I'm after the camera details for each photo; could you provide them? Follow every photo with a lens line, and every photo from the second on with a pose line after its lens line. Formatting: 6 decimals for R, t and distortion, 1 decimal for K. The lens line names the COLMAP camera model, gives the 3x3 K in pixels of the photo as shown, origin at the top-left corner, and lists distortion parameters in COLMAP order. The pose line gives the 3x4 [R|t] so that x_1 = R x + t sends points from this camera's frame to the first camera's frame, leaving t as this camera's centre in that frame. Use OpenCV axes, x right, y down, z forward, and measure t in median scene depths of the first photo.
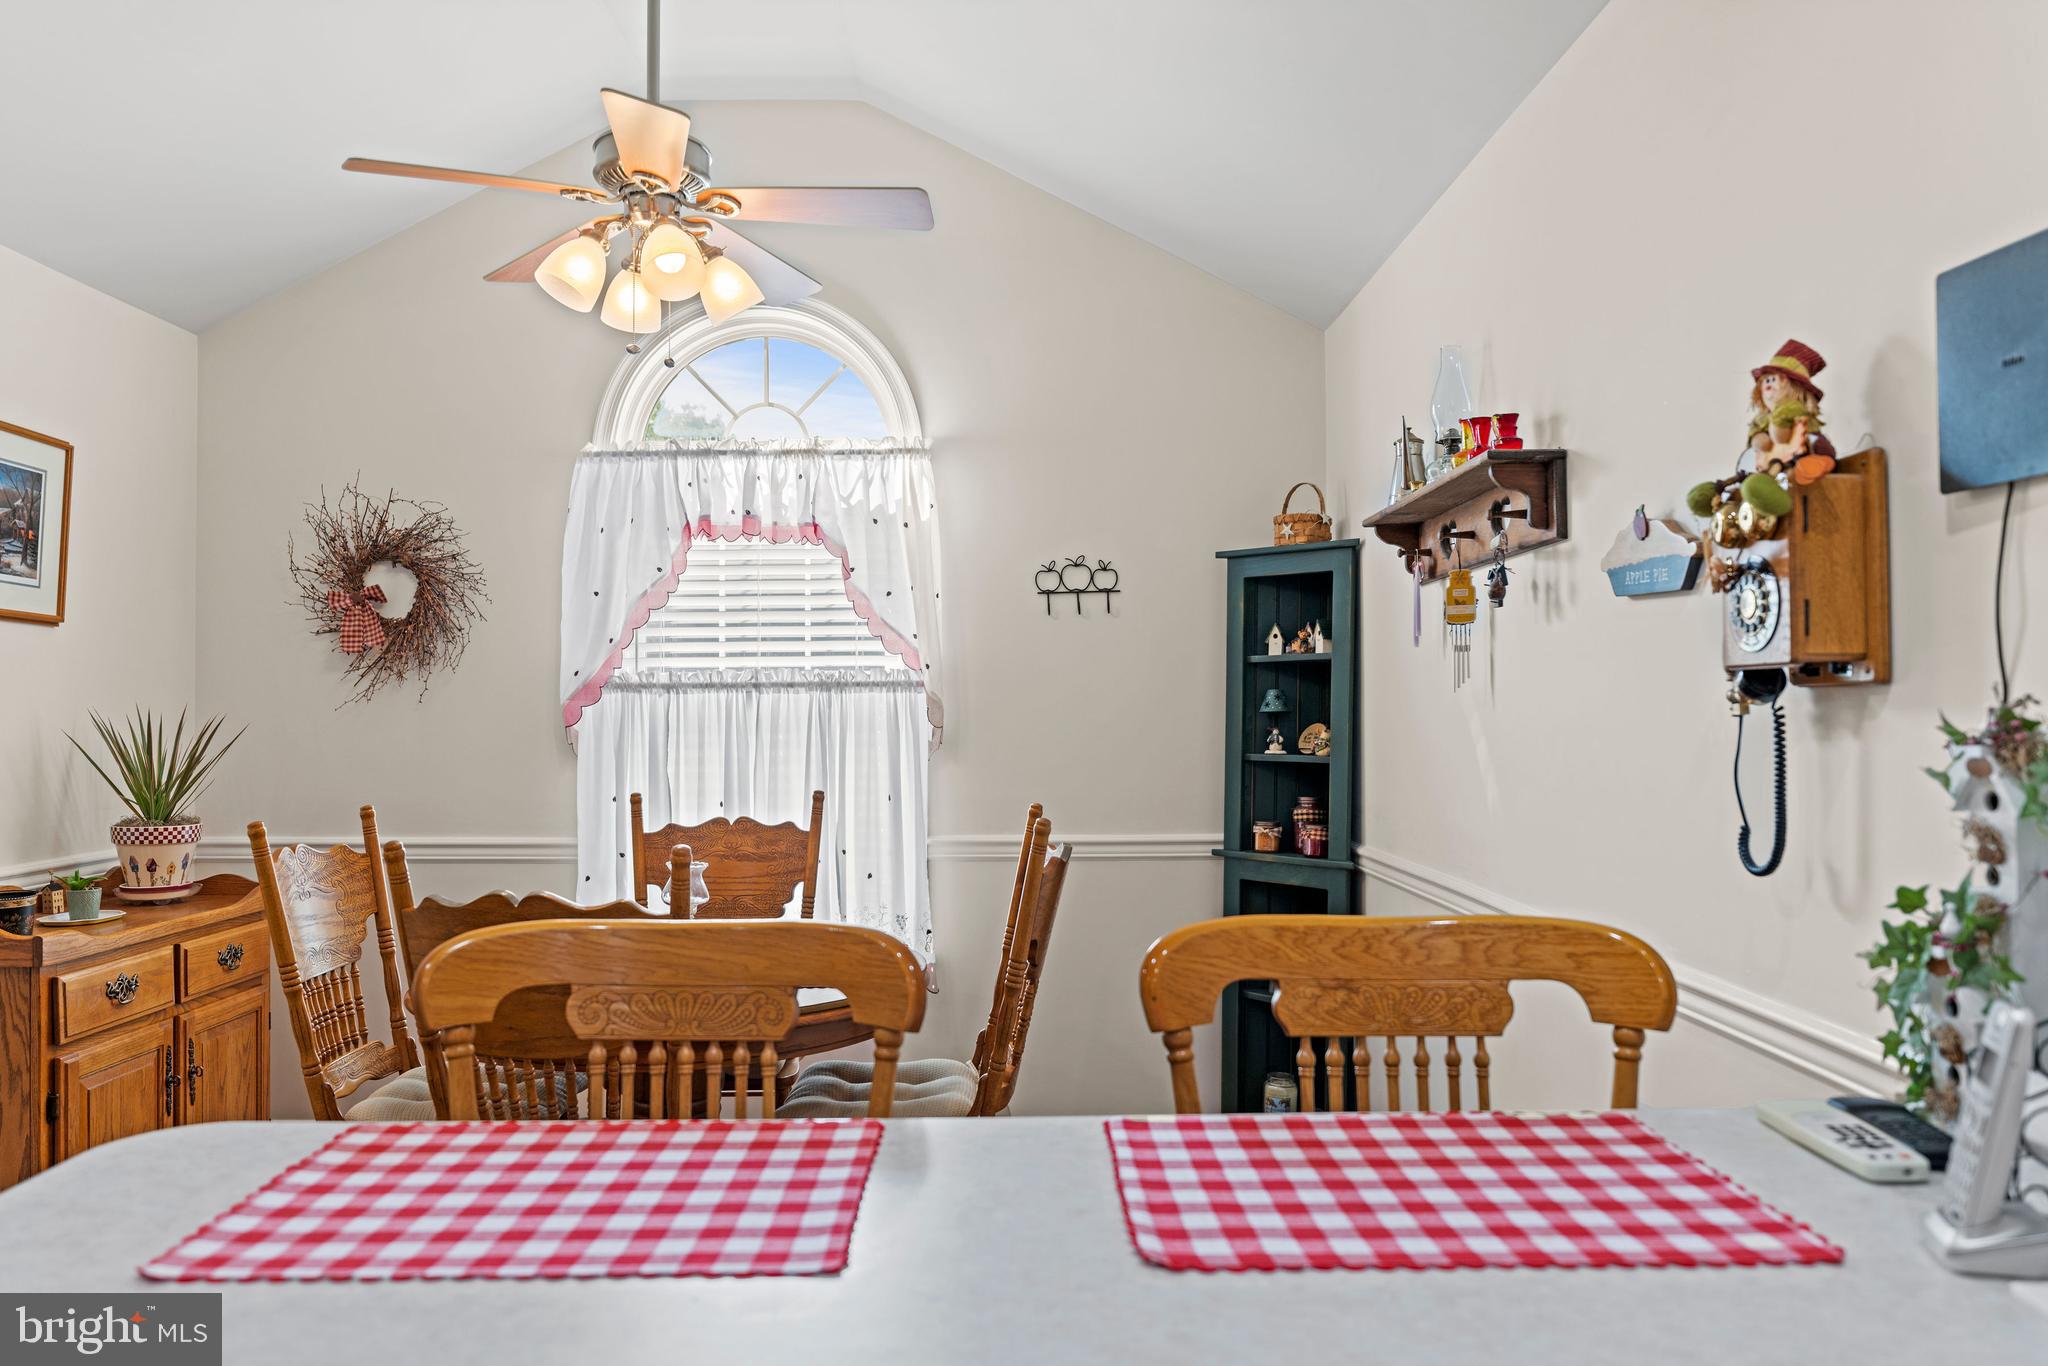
lens RADIAL K [[1528.5, 0, 1014.5], [0, 1528.5, 689.9], [0, 0, 1]] dist [-0.040830, 0.027562]
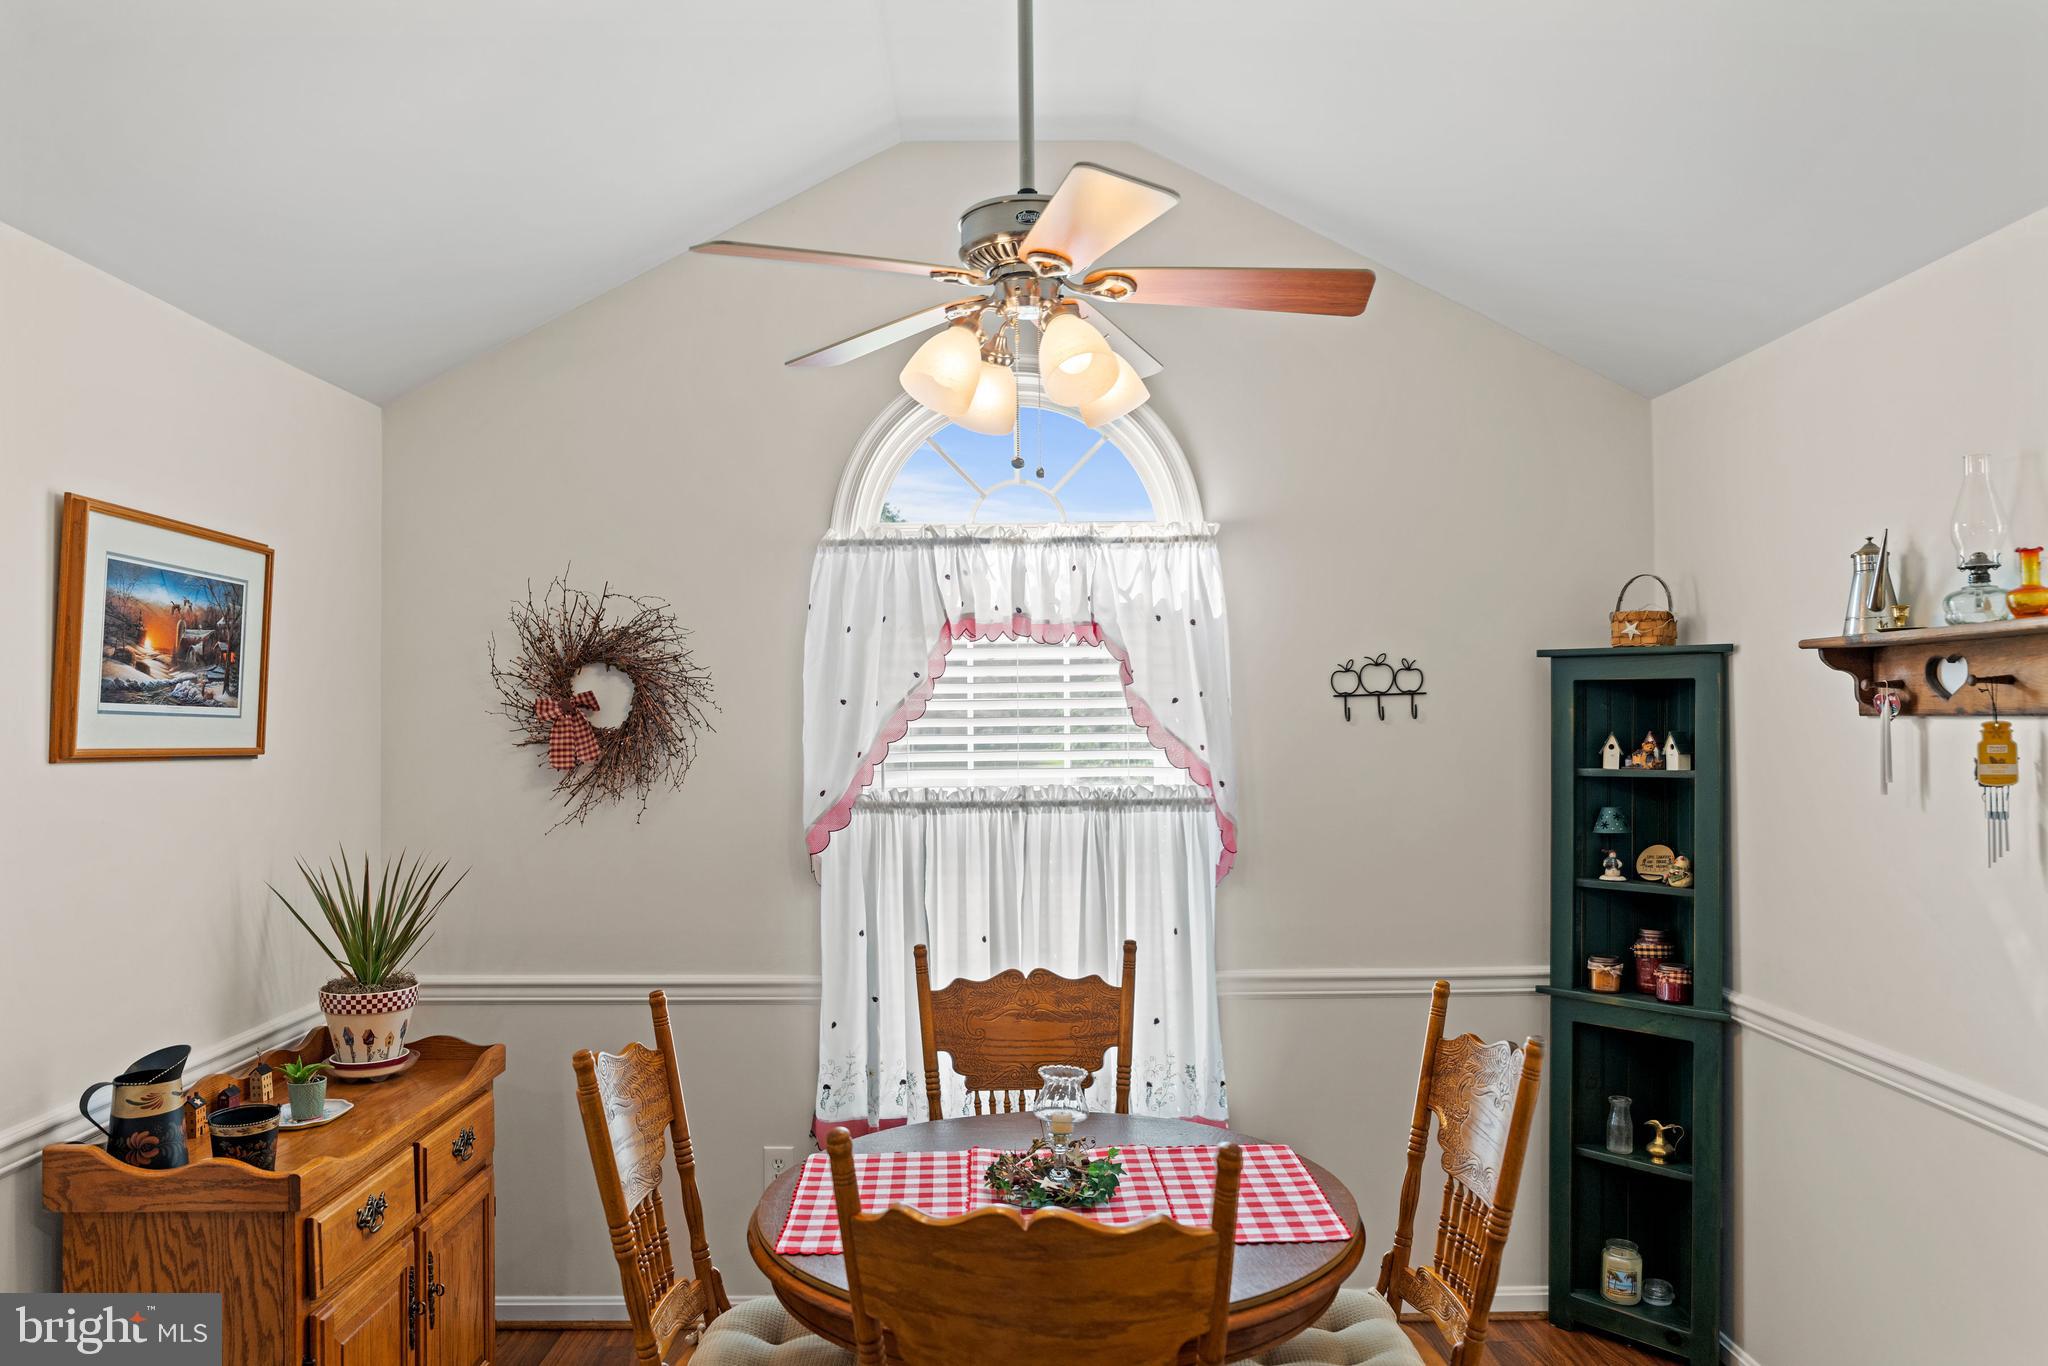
lens RADIAL K [[1528.5, 0, 1027.2], [0, 1528.5, 682.3], [0, 0, 1]] dist [-0.040830, 0.027562]
pose [[0.999990, -0.004370, 0.000814, -0.170046], [0.004376, 0.999964, -0.007318, -0.068043], [-0.000782, 0.007321, 0.999973, 0.117589]]
